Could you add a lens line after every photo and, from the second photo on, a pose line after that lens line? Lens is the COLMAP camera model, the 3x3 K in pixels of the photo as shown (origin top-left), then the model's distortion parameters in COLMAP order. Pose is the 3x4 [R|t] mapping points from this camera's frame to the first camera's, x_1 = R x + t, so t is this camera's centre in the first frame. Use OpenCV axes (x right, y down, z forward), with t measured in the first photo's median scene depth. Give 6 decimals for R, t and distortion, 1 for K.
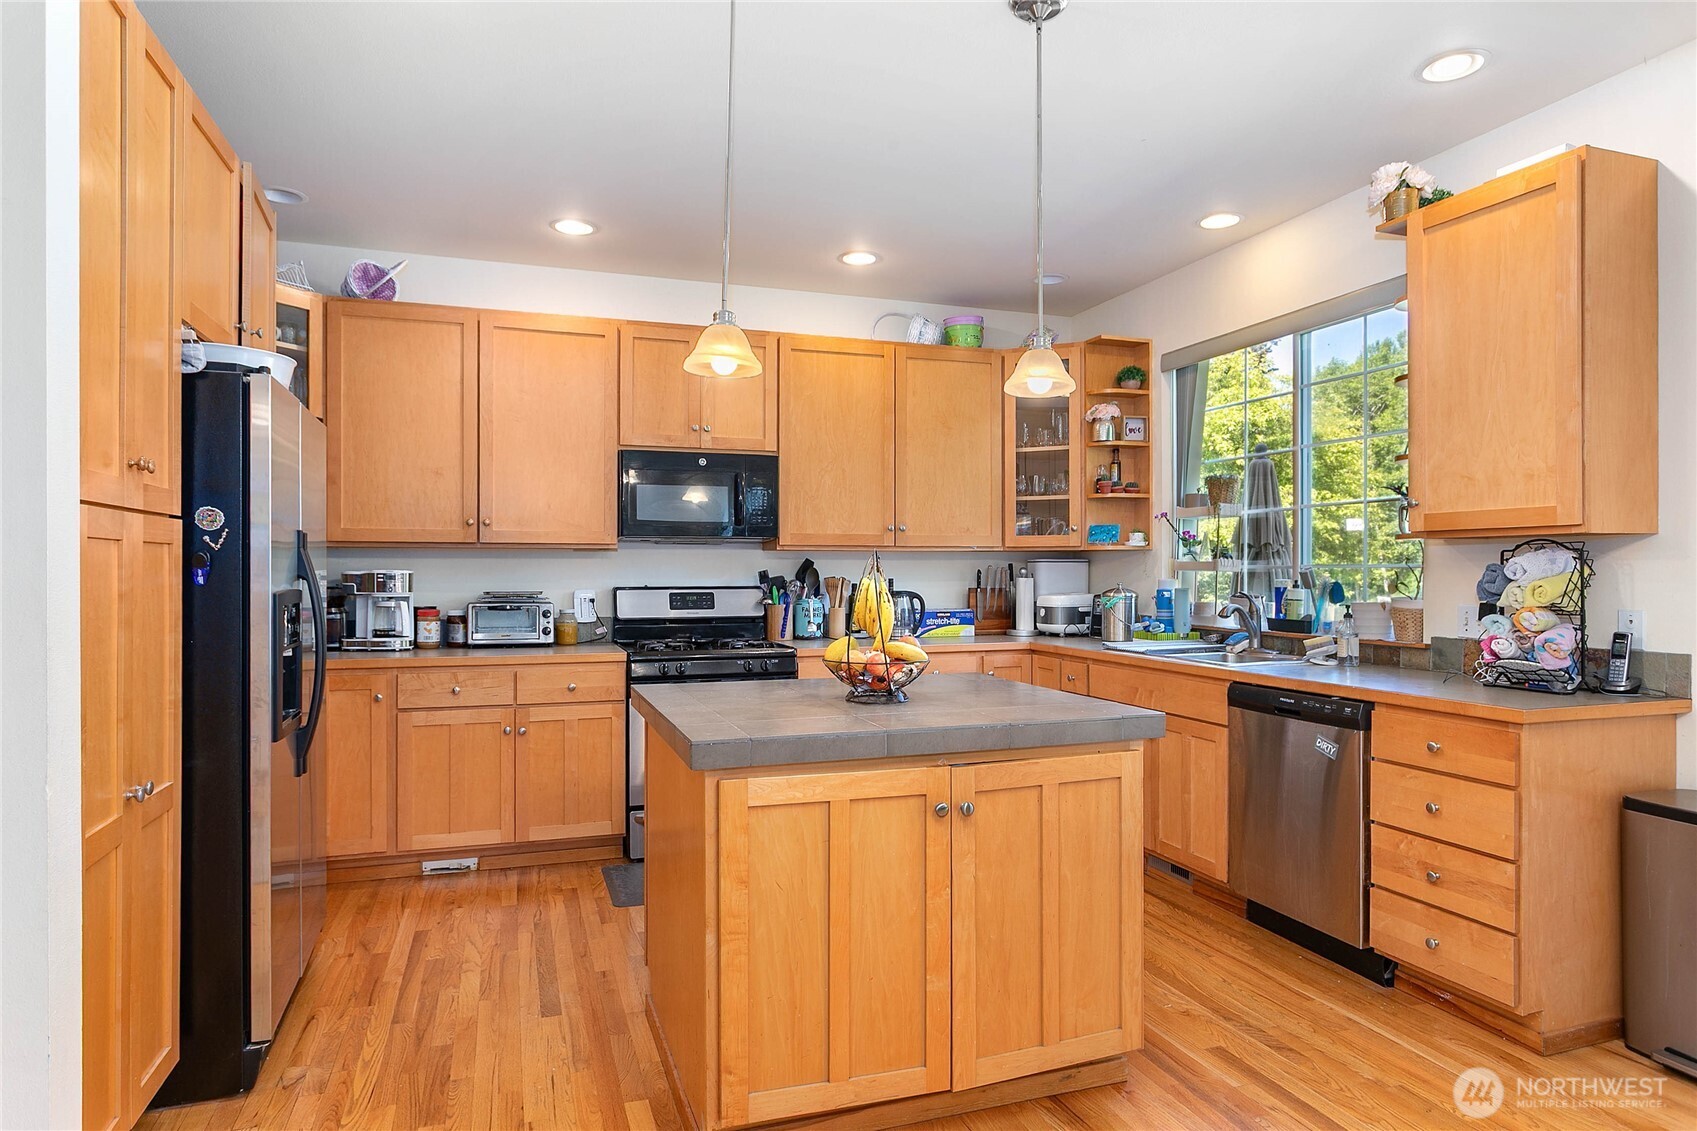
lens RADIAL K [[995.9, 0, 846.9], [0, 995.9, 566.9], [0, 0, 1]] dist [-0.010889, 0.003756]
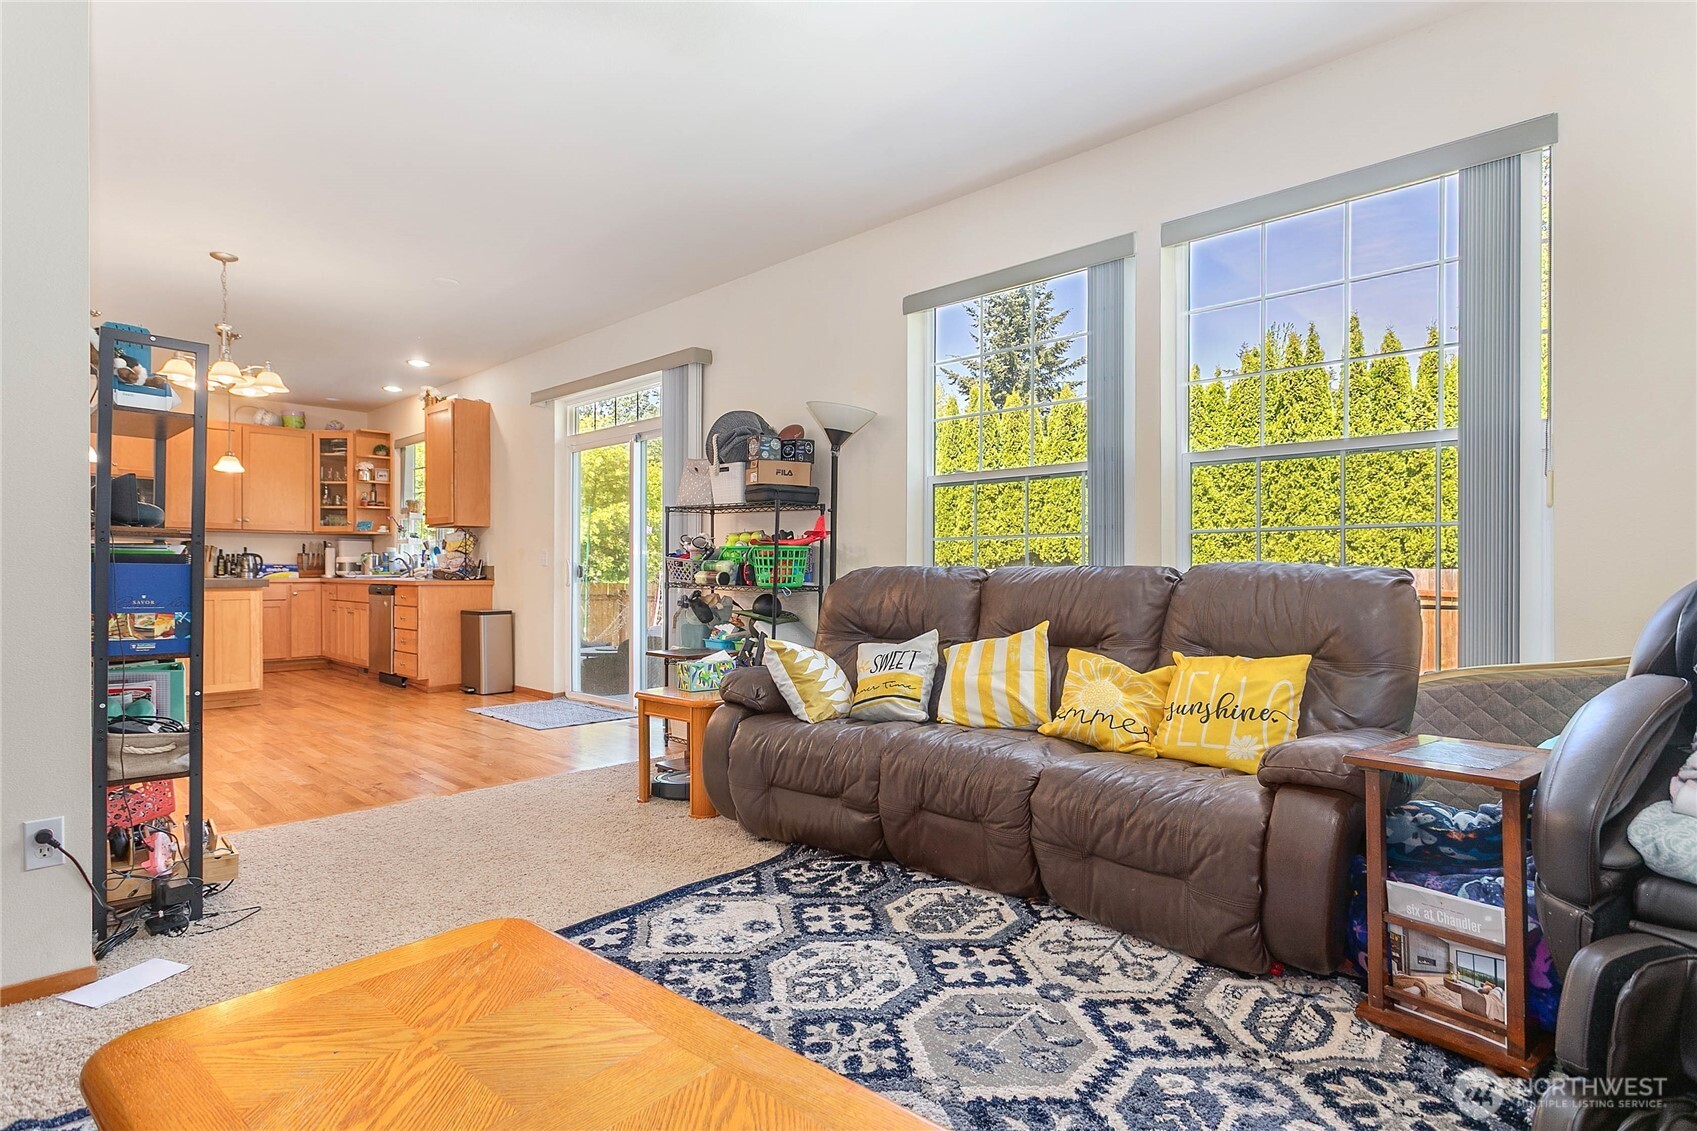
lens RADIAL K [[890.7, 0, 855.1], [0, 890.7, 569.5], [0, 0, 1]] dist [0.000538, 0.000611]
pose [[0.891713, 0.001722, 0.452598, 0.343439], [-0.003734, 0.999987, 0.003553, 0.048570], [-0.452586, -0.004858, 0.891708, -1.144336]]
